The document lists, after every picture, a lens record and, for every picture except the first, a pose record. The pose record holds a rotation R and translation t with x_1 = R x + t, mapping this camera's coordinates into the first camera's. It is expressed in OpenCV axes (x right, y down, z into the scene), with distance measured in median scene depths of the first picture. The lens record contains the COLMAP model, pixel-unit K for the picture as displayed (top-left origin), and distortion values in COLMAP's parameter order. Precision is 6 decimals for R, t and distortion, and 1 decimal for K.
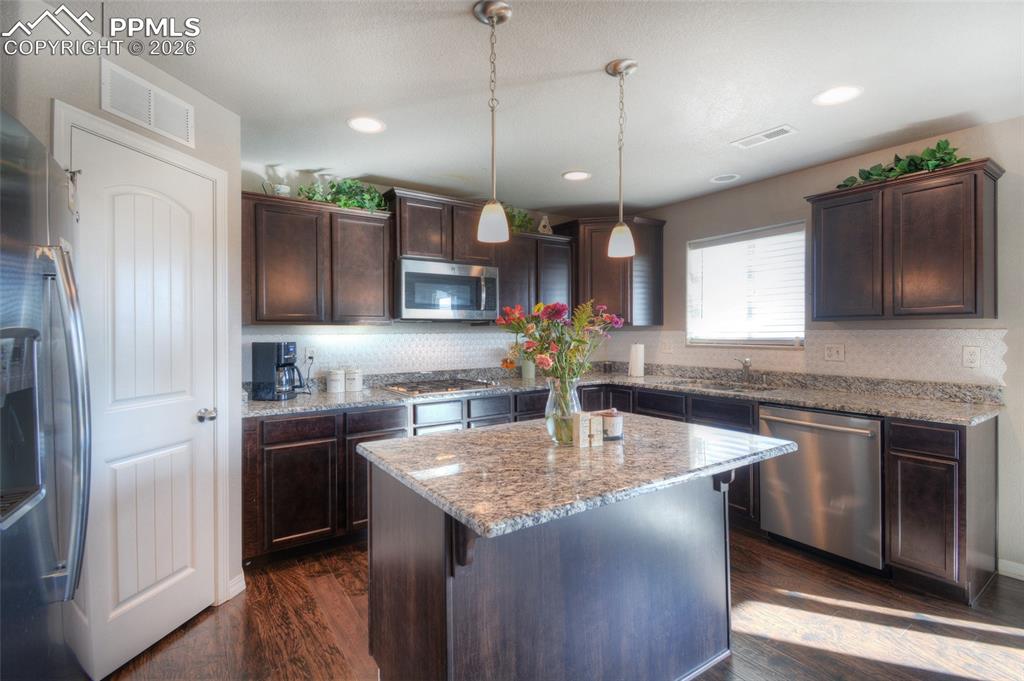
lens RADIAL K [[440.6, 0, 544.8], [0, 440.6, 322.1], [0, 0, 1]] dist [0.030121, 0.000032]
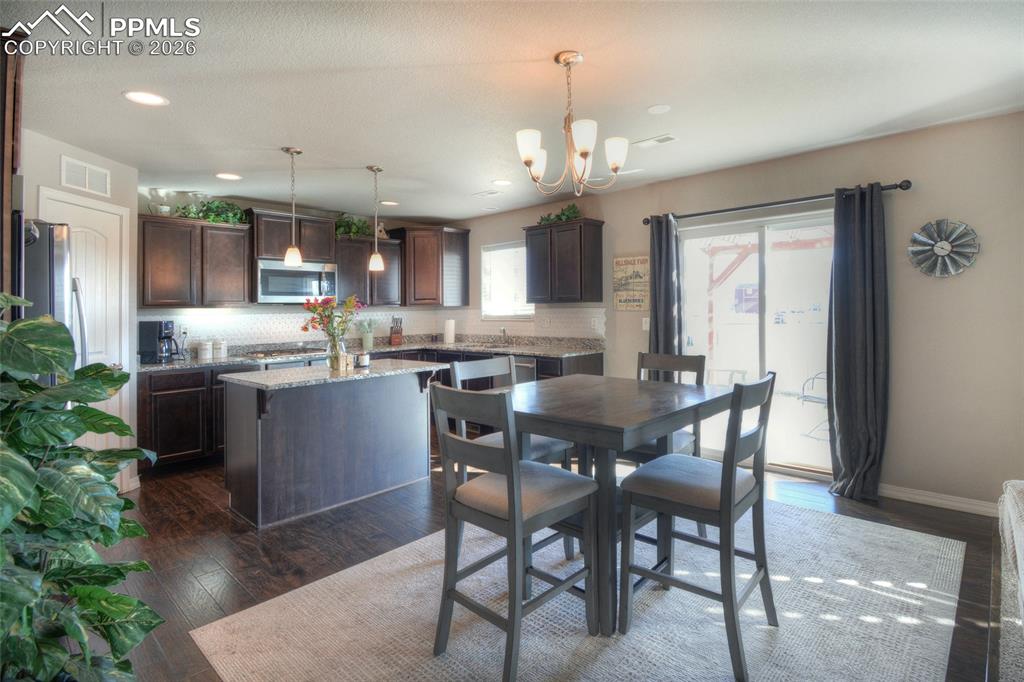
lens RADIAL K [[447.4, 0, 513.8], [0, 447.4, 291.9], [0, 0, 1]] dist [0.000920, -0.000280]
pose [[0.986832, -0.002955, 0.161722, 0.240120], [0.005543, 0.999864, -0.015554, -0.016104], [-0.161654, 0.016245, 0.986714, -0.506905]]
